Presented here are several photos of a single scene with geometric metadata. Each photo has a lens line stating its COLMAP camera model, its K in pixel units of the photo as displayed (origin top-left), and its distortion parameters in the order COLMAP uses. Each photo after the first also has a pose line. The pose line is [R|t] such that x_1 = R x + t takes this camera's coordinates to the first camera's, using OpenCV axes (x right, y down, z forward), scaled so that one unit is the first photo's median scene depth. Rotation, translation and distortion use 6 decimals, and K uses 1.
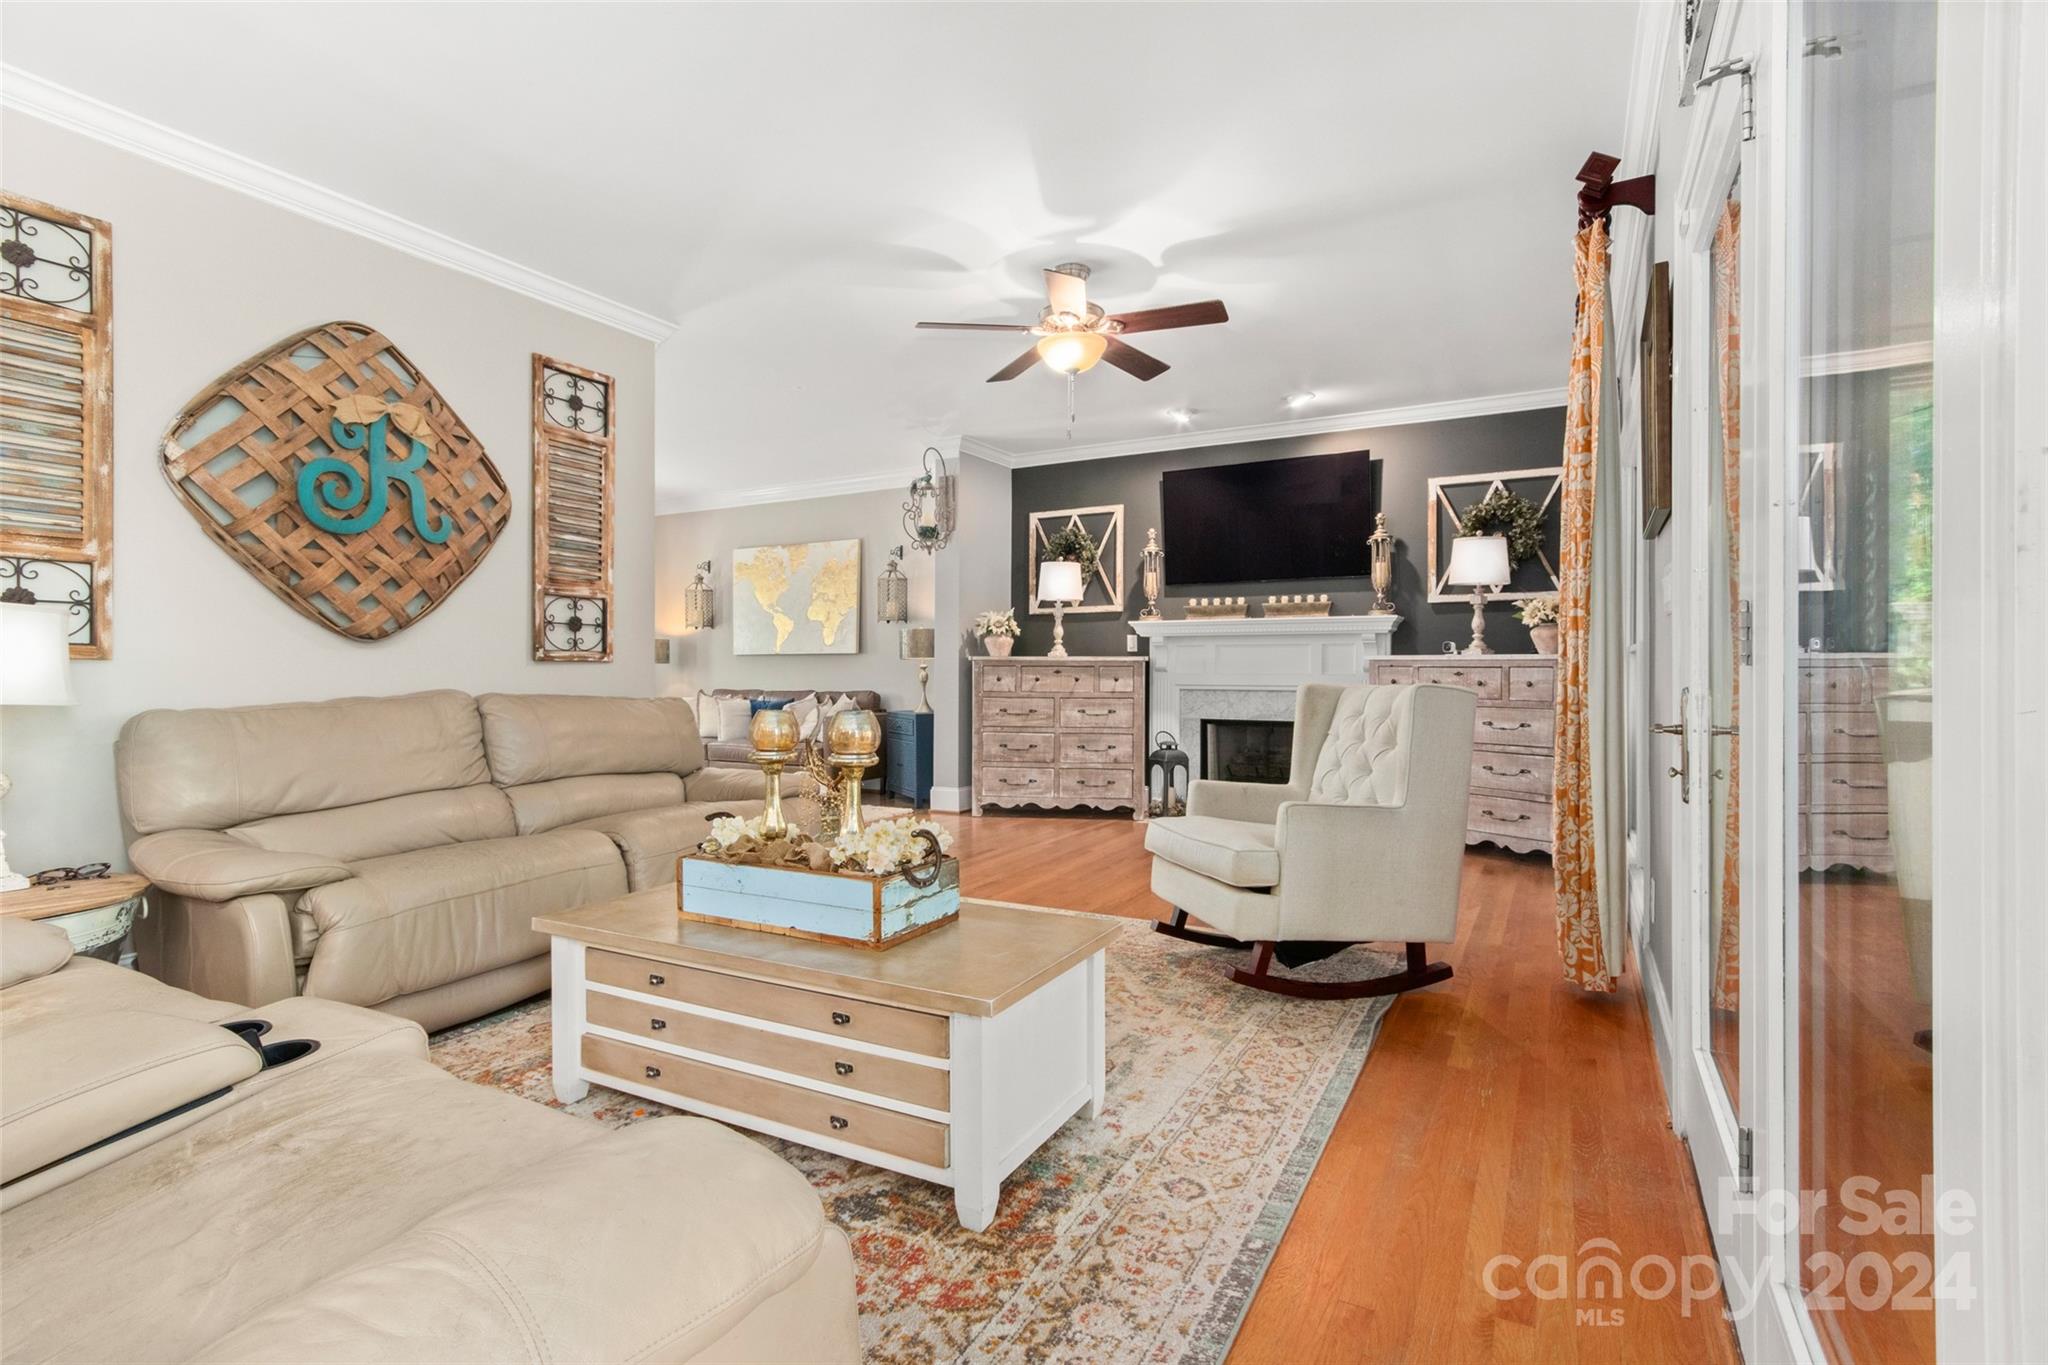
lens RADIAL K [[961.5, 0, 1022.0], [0, 961.5, 666.5], [0, 0, 1]] dist [0.013310, 0.000781]
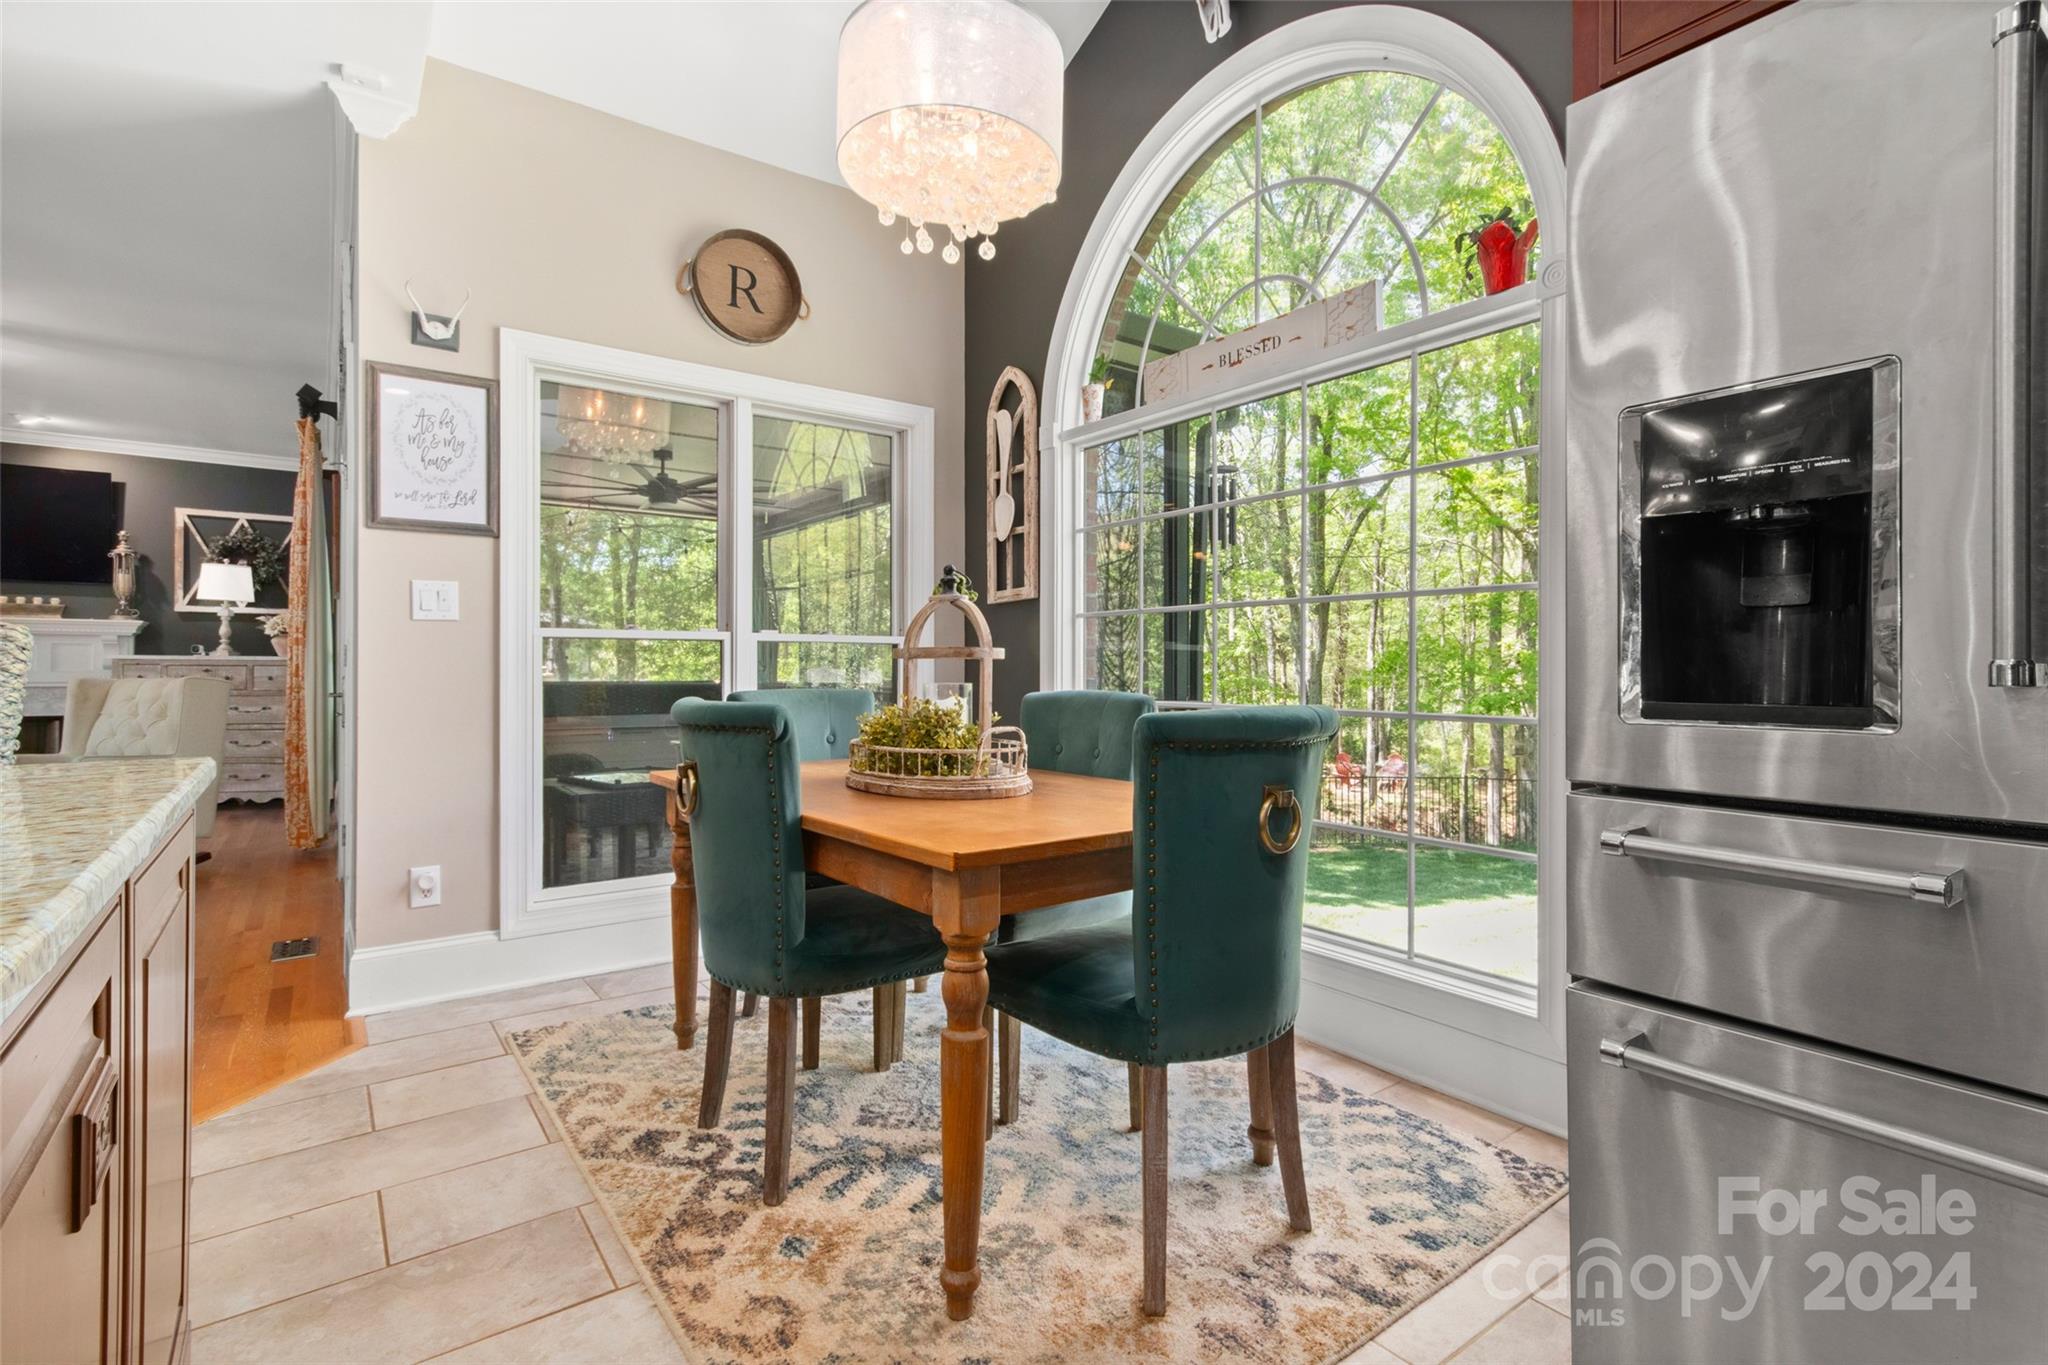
lens RADIAL K [[961.5, 0, 1022.0], [0, 961.5, 666.5], [0, 0, 1]] dist [0.013310, 0.000781]
pose [[0.419079, 0.002619, 0.907946, -0.244720], [-0.004360, 0.999990, -0.000872, -0.001567], [-0.907939, -0.003593, 0.419086, -0.482927]]
